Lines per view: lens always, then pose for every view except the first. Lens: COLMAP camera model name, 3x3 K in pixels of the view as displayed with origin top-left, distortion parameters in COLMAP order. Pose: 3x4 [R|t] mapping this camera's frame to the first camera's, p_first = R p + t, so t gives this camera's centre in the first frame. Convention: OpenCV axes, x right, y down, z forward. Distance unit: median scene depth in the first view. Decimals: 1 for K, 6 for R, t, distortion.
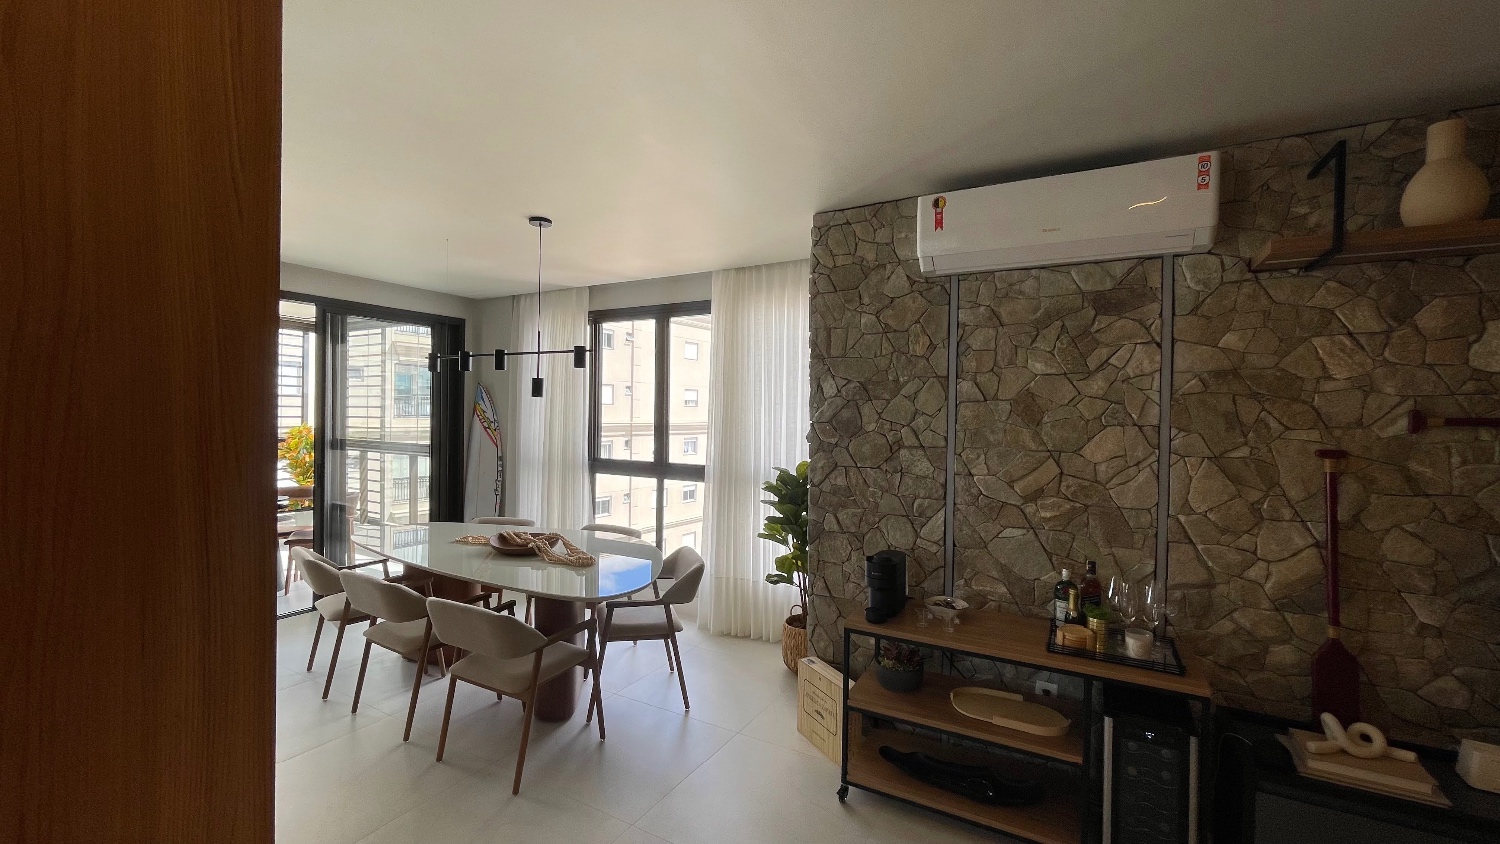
lens RADIAL K [[603.3, 0, 746.1], [0, 603.3, 417.8], [0, 0, 1]] dist [-0.001234, -0.000364]
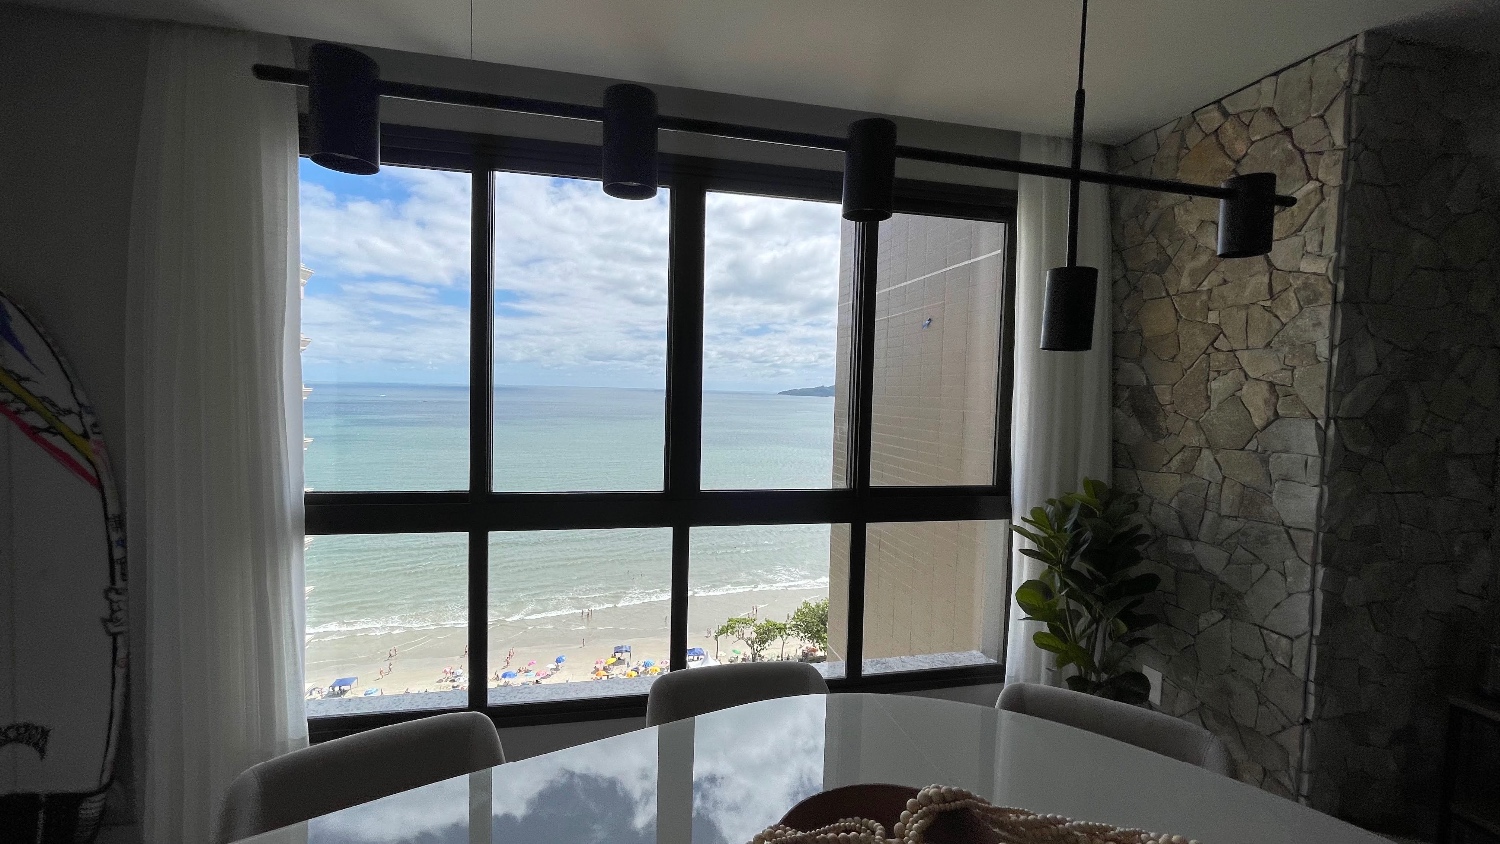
lens RADIAL K [[603.3, 0, 746.1], [0, 603.3, 417.8], [0, 0, 1]] dist [-0.001234, -0.000364]
pose [[0.745798, -0.028305, 0.665571, -0.649566], [-0.009189, 0.998565, 0.052762, -0.017063], [-0.666109, -0.045466, 0.744467, 0.932697]]
